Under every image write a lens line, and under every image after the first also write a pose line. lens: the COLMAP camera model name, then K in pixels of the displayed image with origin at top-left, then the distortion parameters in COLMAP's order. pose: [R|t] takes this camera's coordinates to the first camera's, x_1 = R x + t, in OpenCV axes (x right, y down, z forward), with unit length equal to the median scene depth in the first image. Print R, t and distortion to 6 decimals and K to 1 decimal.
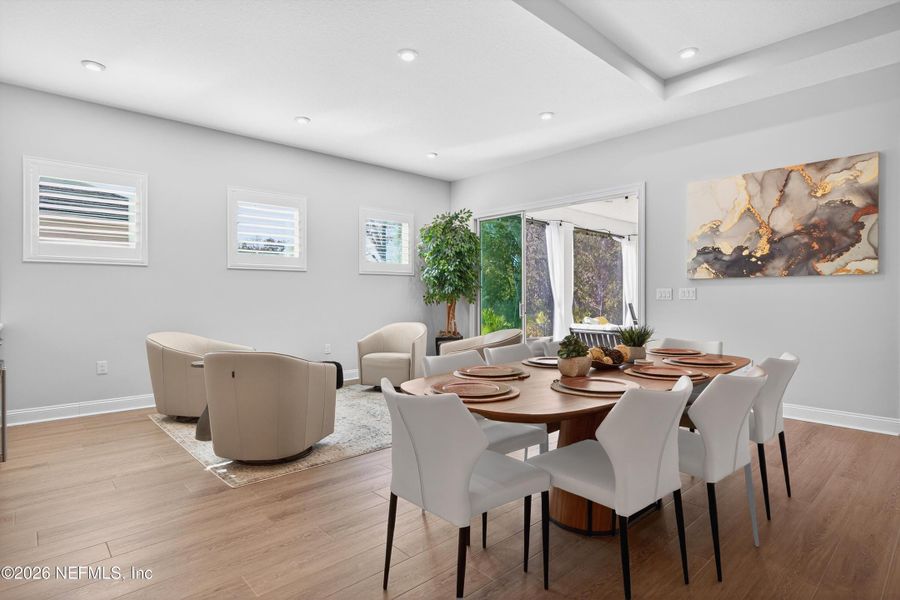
lens RADIAL K [[467.6, 0, 452.3], [0, 467.6, 300.3], [0, 0, 1]] dist [-0.017826, -0.000505]
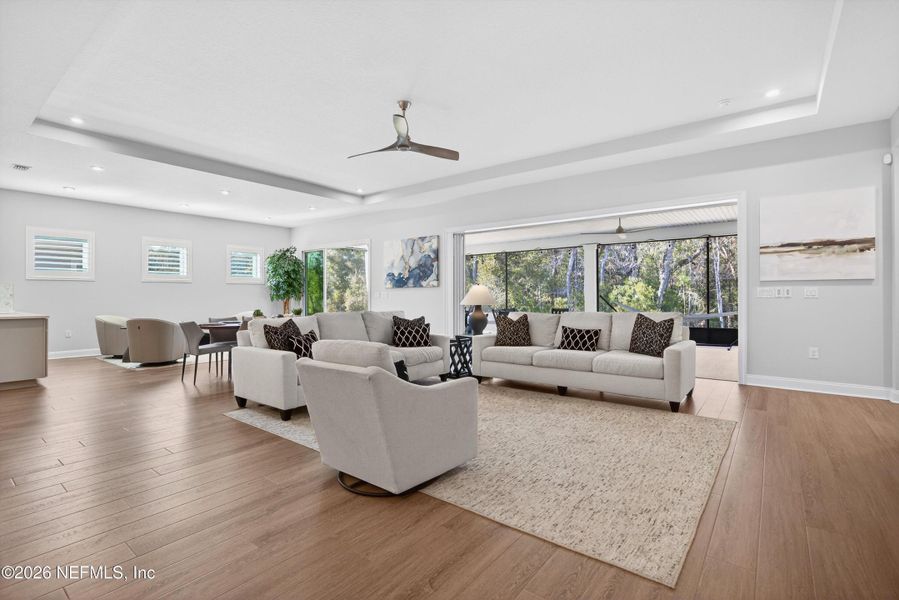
lens RADIAL K [[420.4, 0, 447.0], [0, 420.4, 296.5], [0, 0, 1]] dist [-0.016844, 0.000305]
pose [[0.988939, -0.004403, 0.148259, 0.470852], [0.004774, 0.999986, -0.002144, -0.002008], [-0.148247, 0.002828, 0.988946, -0.820822]]
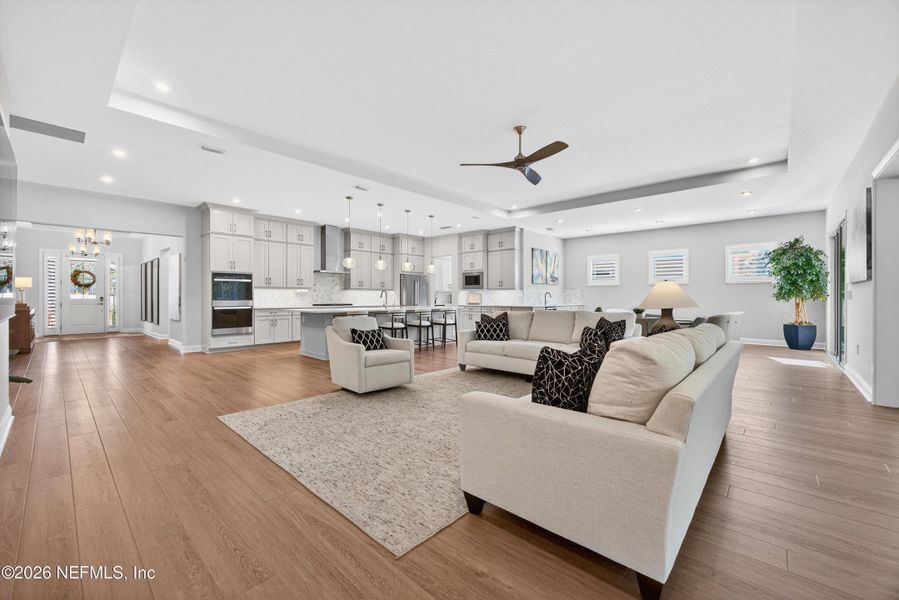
lens RADIAL K [[364.4, 0, 447.7], [0, 364.4, 296.2], [0, 0, 1]] dist [-0.001710, 0.000338]
pose [[0.077012, 0.002535, -0.997027, 1.326878], [-0.008668, 0.999961, 0.001873, -0.006212], [0.996993, 0.008497, 0.077031, -0.205184]]
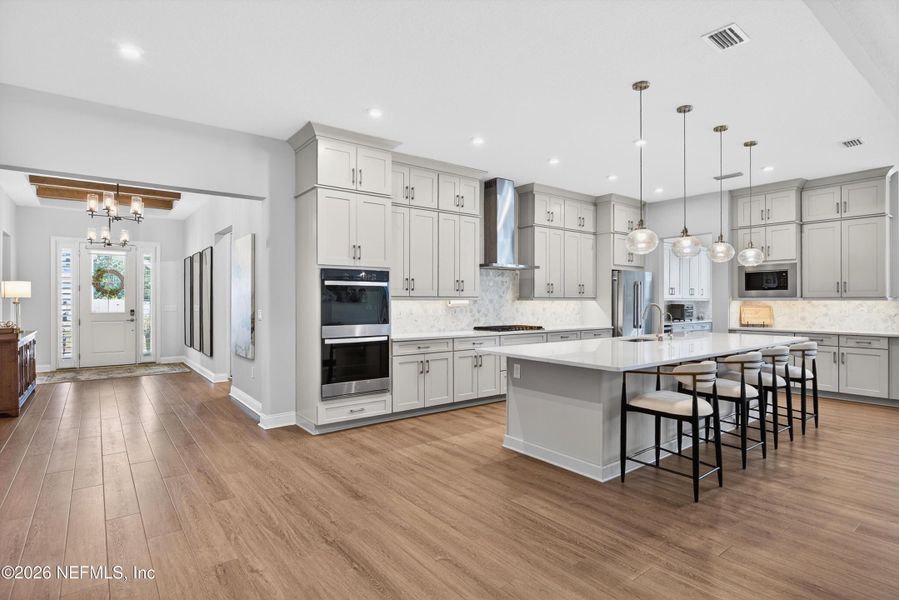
lens RADIAL K [[467.1, 0, 451.8], [0, 467.1, 300.3], [0, 0, 1]] dist [-0.017826, -0.000505]
pose [[-0.089395, 0.002334, -0.995994, 0.716633], [-0.008798, 0.999956, 0.003133, -0.031507], [0.995957, 0.009043, -0.089370, -0.672913]]
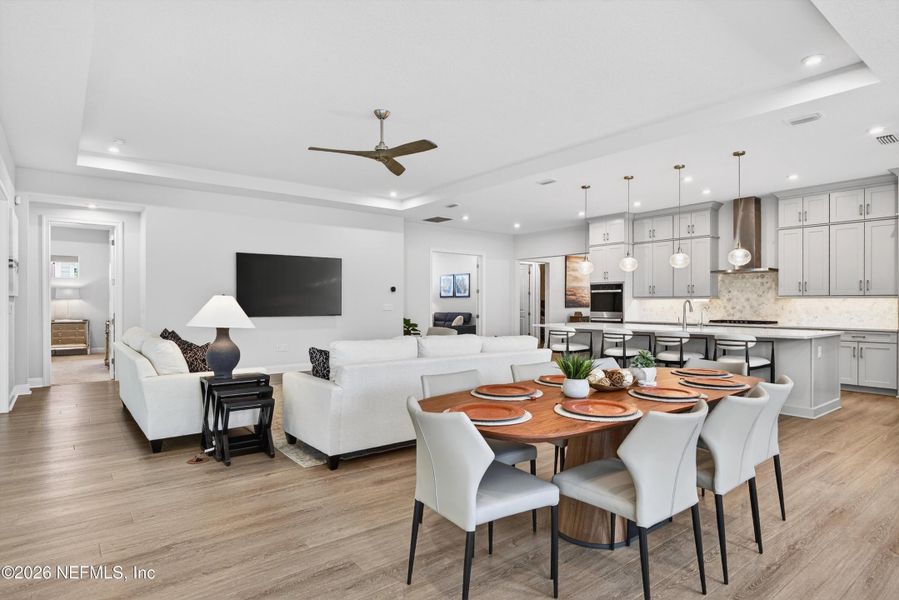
lens RADIAL K [[505.9, 0, 449.5], [0, 505.9, 300.0], [0, 0, 1]] dist [-0.003478, -0.000242]
pose [[-0.996902, 0.001456, 0.078642, 0.279061], [0.001541, 0.999998, 0.001018, -0.028317], [-0.078640, 0.001136, -0.996902, 1.029208]]
